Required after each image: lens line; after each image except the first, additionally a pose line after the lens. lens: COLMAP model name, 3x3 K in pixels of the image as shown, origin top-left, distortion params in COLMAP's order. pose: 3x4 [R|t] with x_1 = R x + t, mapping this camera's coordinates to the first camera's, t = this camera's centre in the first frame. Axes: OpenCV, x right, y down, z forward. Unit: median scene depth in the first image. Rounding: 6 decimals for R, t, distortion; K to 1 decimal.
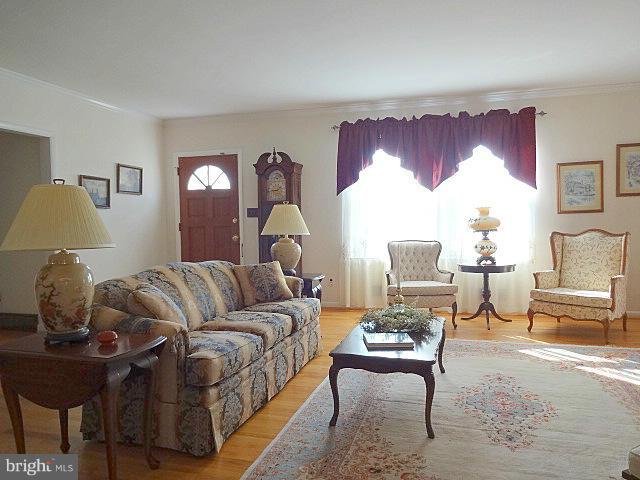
lens RADIAL K [[473.3, 0, 321.1], [0, 473.3, 240.5], [0, 0, 1]] dist [0.003407, -0.005859]
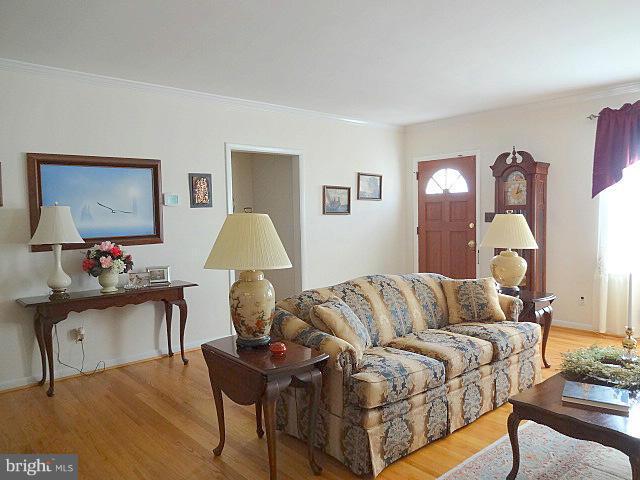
lens RADIAL K [[473.3, 0, 323.3], [0, 473.3, 242.7], [0, 0, 1]] dist [0.003407, -0.005859]
pose [[0.844842, 0.034329, -0.533913, 0.108129], [-0.023736, 0.999362, 0.026697, -0.036919], [0.534489, -0.009882, 0.845118, 0.051305]]
